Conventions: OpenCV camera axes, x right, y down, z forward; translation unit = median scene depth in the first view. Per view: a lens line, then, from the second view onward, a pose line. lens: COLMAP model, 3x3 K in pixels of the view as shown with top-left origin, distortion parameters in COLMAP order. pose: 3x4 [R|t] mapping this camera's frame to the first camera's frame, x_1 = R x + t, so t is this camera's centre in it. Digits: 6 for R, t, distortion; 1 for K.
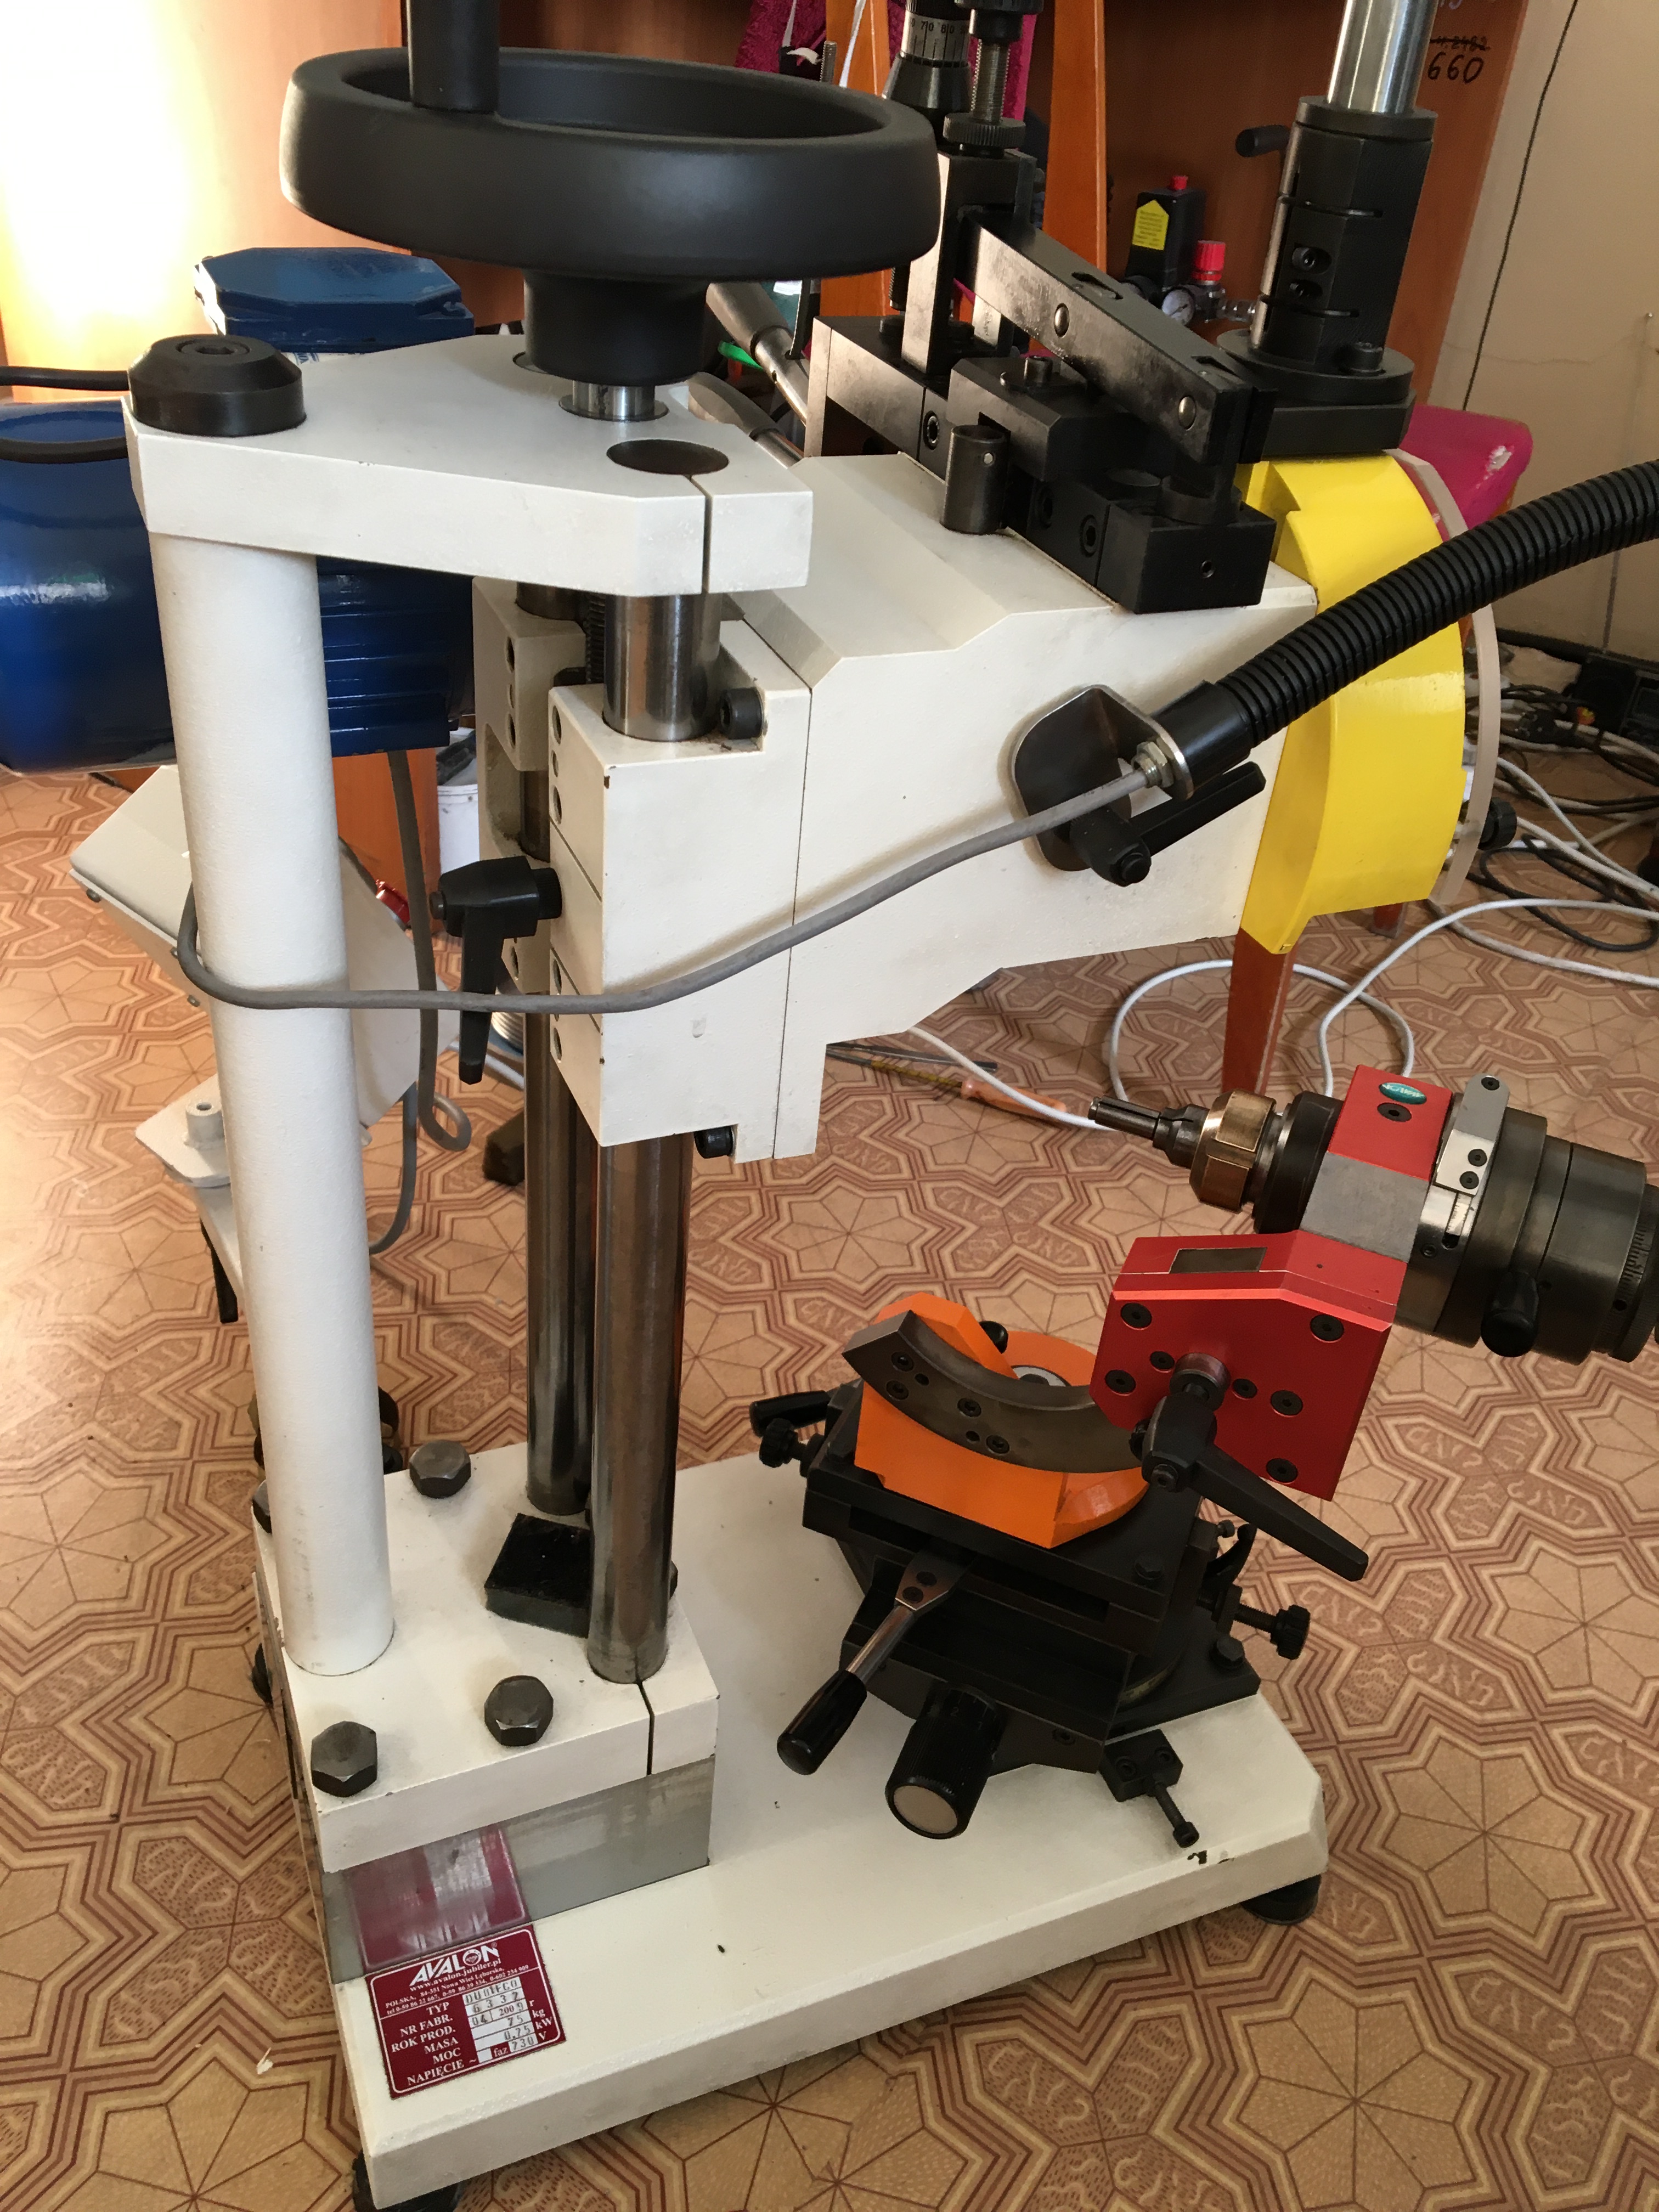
lens RADIAL K [[1898.7, 0, 829.5], [0, 1898.7, 1106.0], [0, 0, 1]] dist [0.086432, -0.135284]
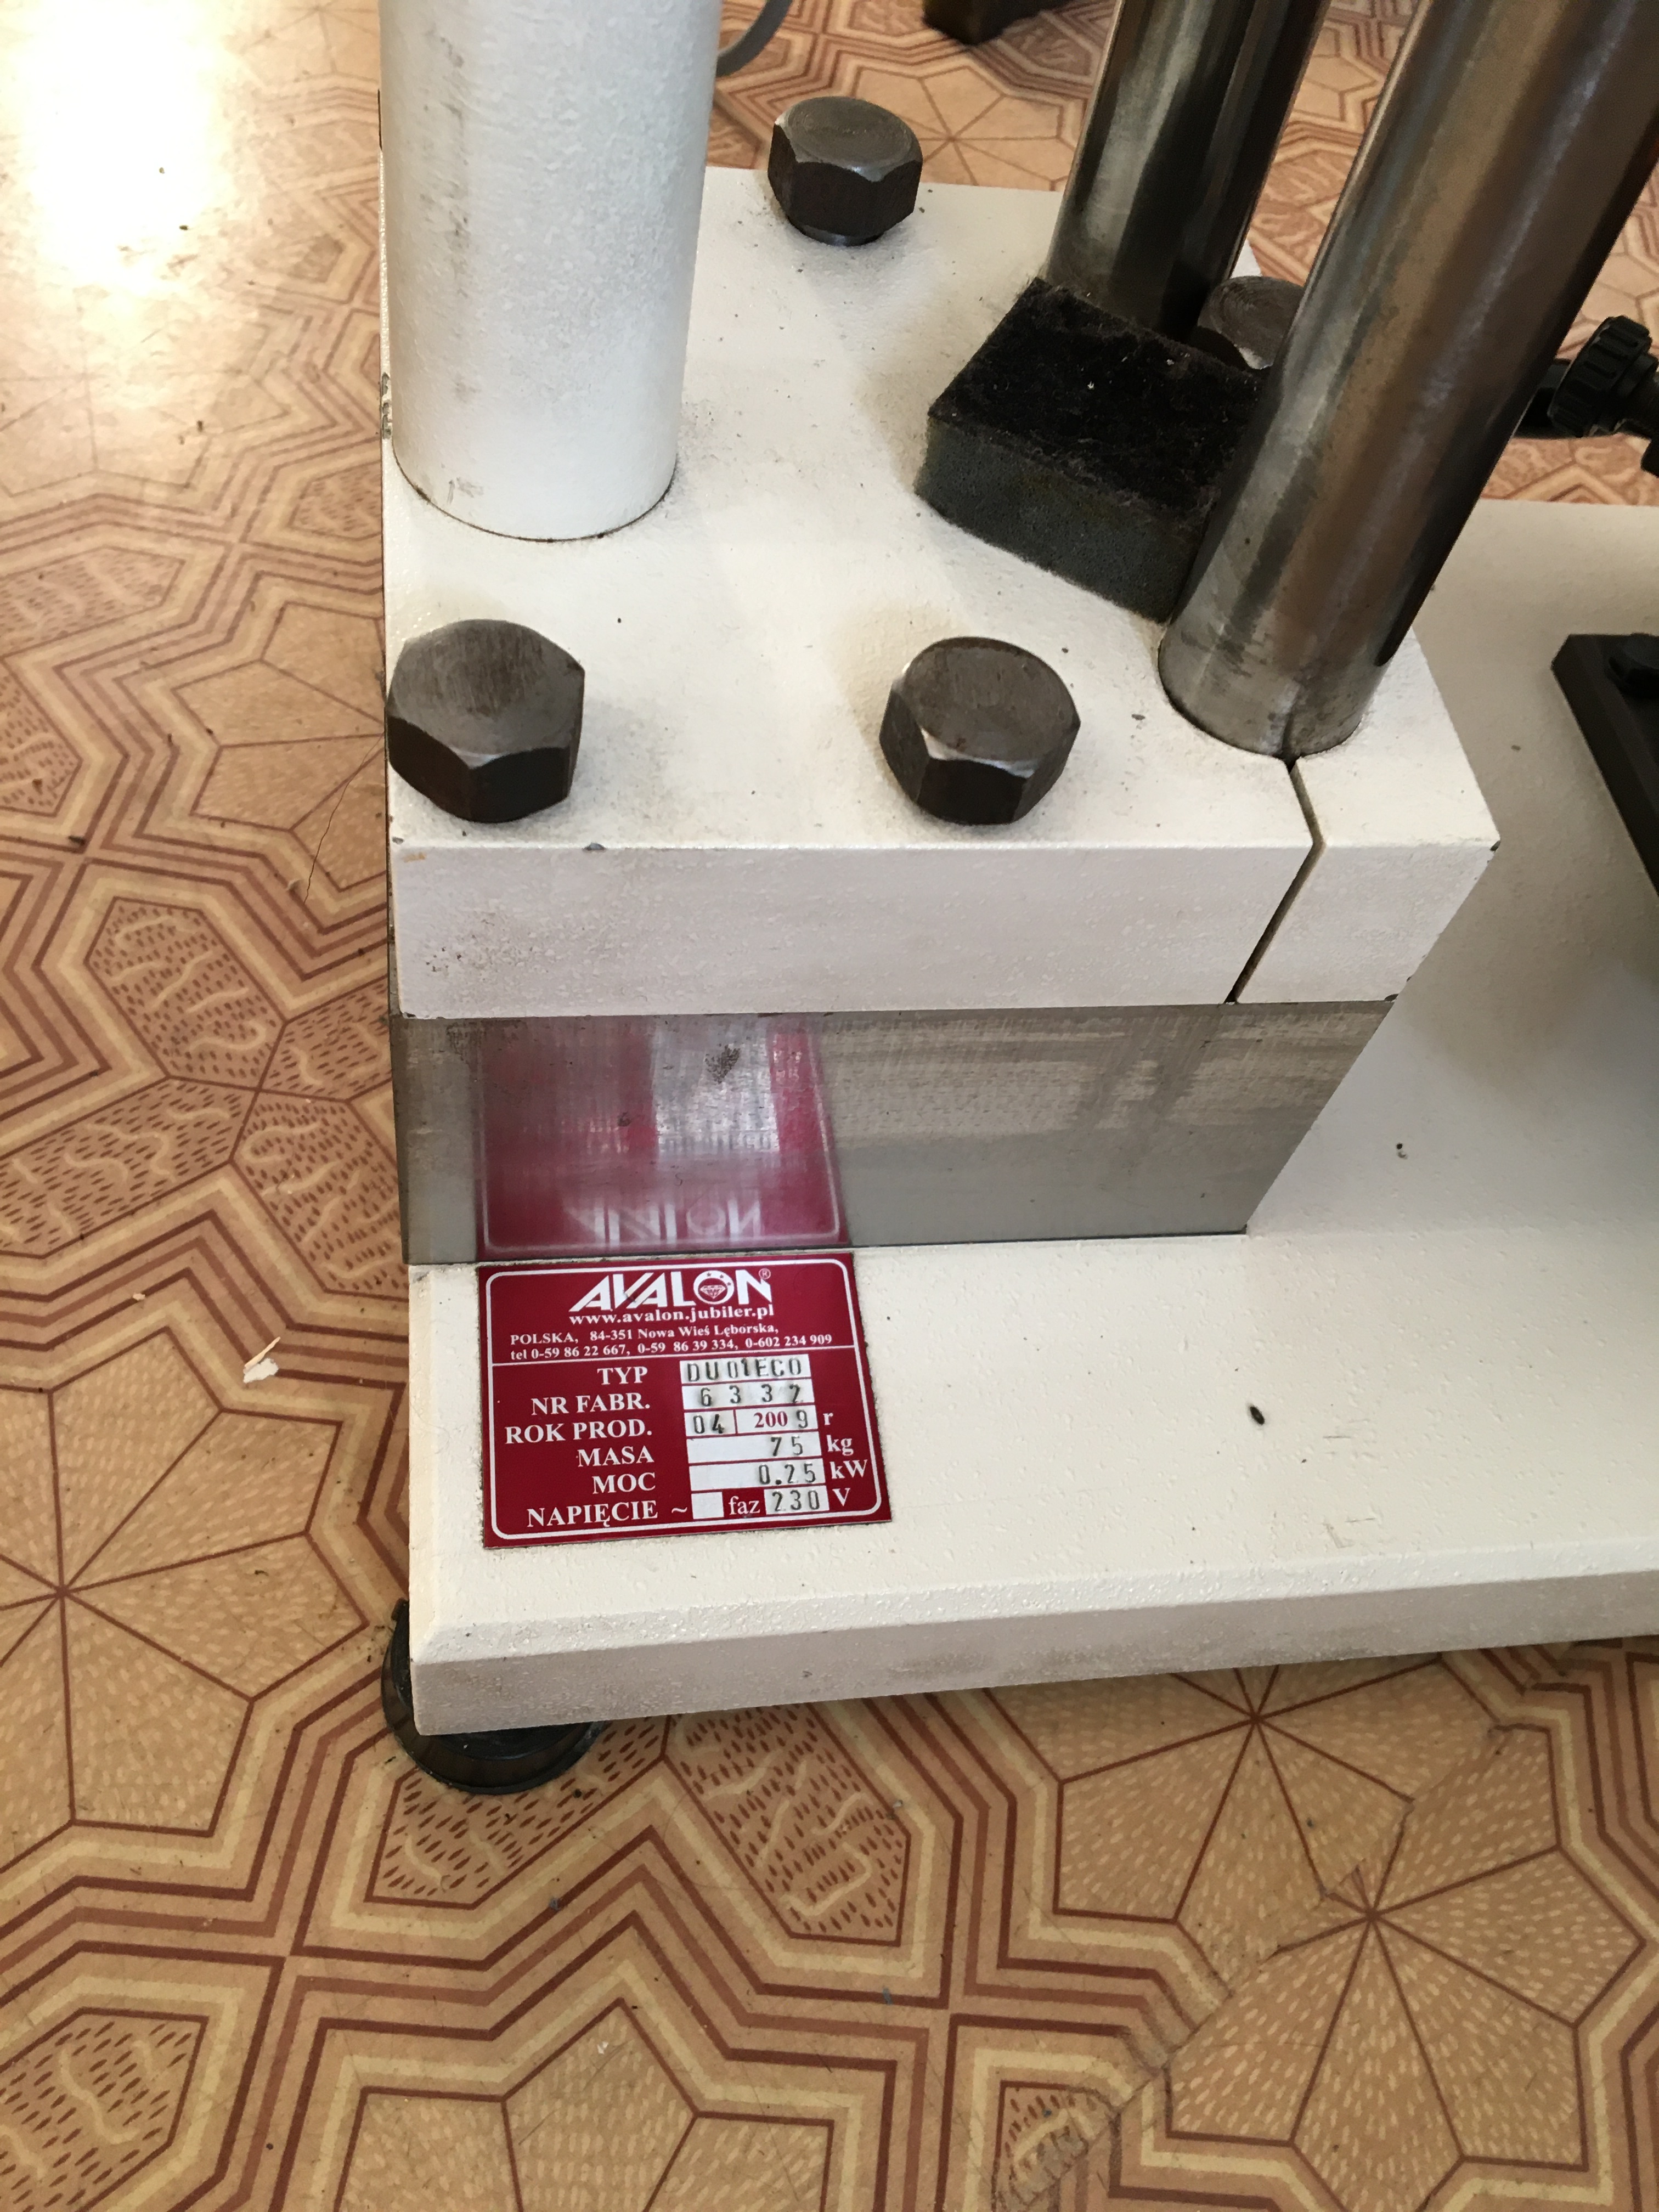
lens RADIAL K [[1898.7, 0, 829.5], [0, 1898.7, 1106.0], [0, 0, 1]] dist [0.086432, -0.135284]
pose [[0.964629, 0.249326, -0.085597, -0.131615], [-0.207452, 0.918341, 0.337067, 0.248088], [0.162647, -0.307387, 0.937582, 0.599298]]
